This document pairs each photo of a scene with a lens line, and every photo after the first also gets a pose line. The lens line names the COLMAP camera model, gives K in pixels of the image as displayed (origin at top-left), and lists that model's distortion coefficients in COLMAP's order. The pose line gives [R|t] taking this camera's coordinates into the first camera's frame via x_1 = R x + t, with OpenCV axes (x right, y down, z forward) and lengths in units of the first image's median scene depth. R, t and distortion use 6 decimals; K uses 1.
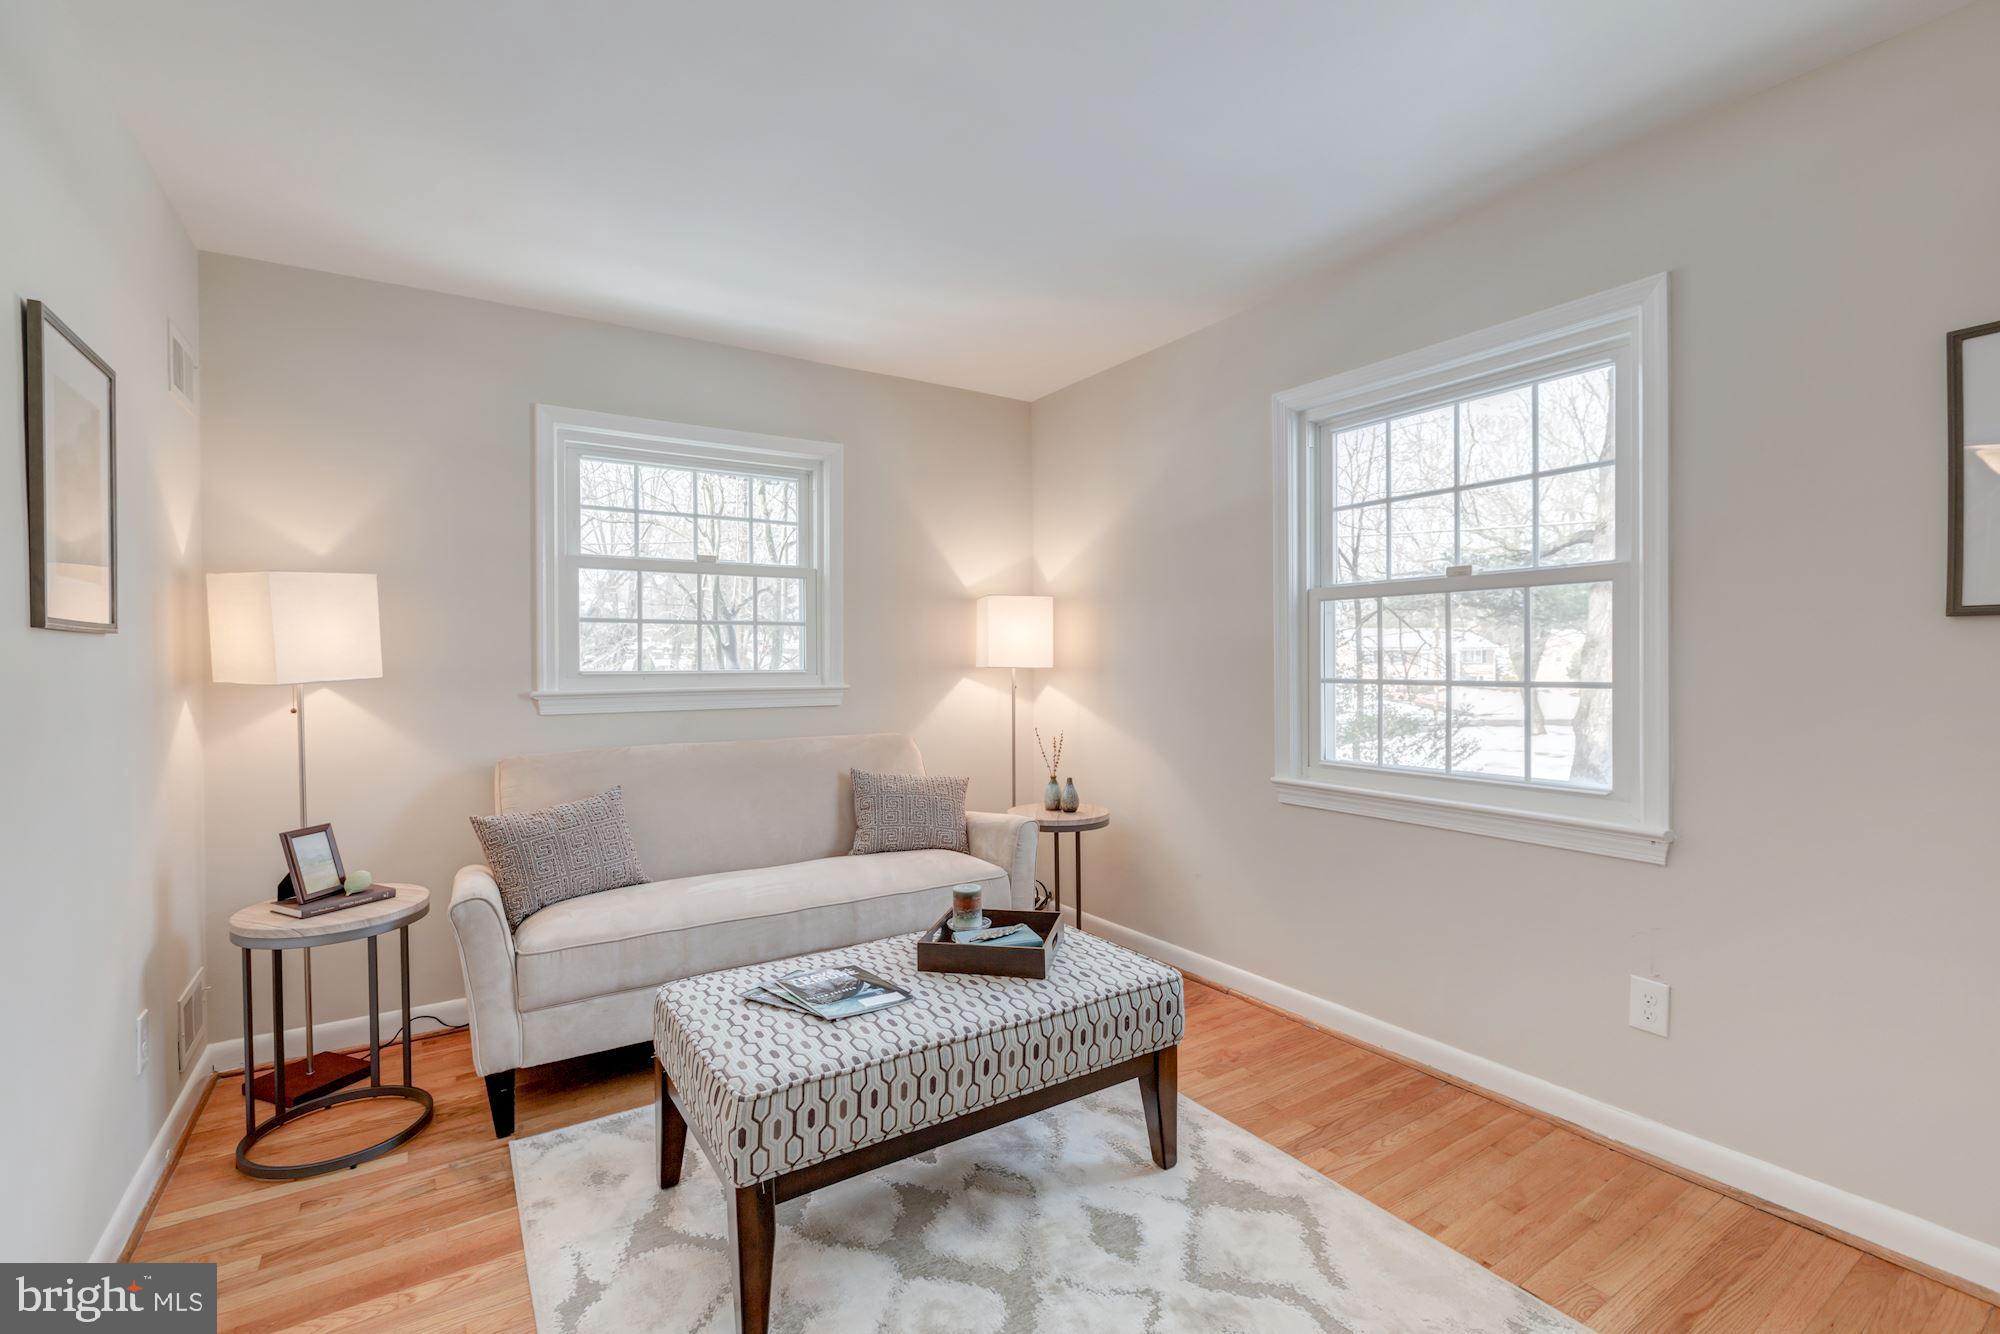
lens RADIAL K [[900.8, 0, 998.3], [0, 900.8, 662.0], [0, 0, 1]] dist [0.004133, -0.000541]
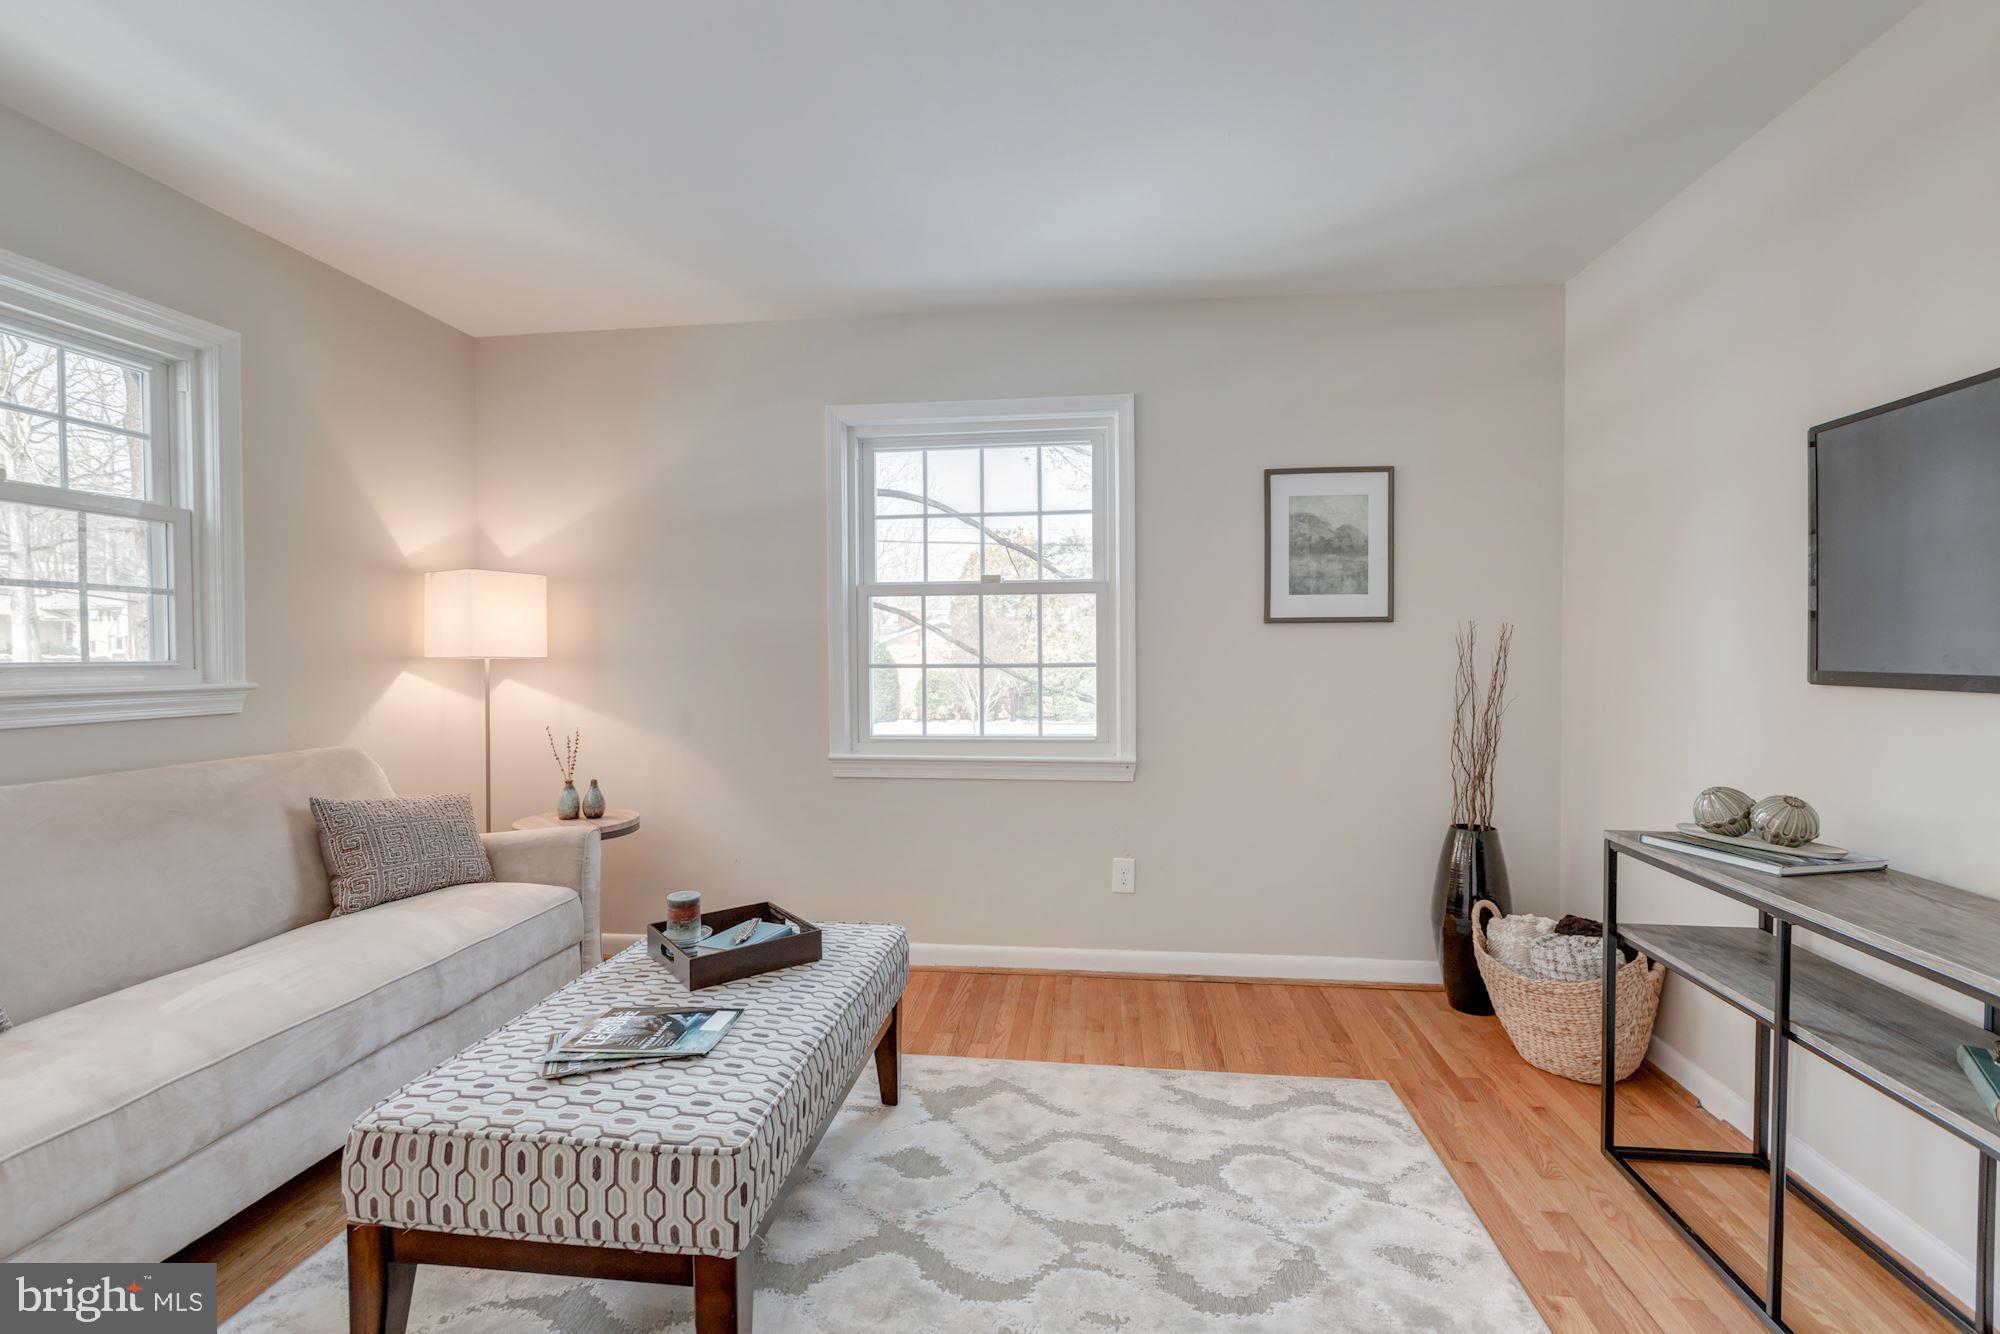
lens RADIAL K [[900.8, 0, 995.2], [0, 900.8, 665.9], [0, 0, 1]] dist [0.004133, -0.000541]
pose [[0.640515, -0.010245, 0.767877, -0.527891], [0.004129, 0.999942, 0.009897, 0.012106], [-0.767935, -0.003169, 0.640521, 0.181143]]
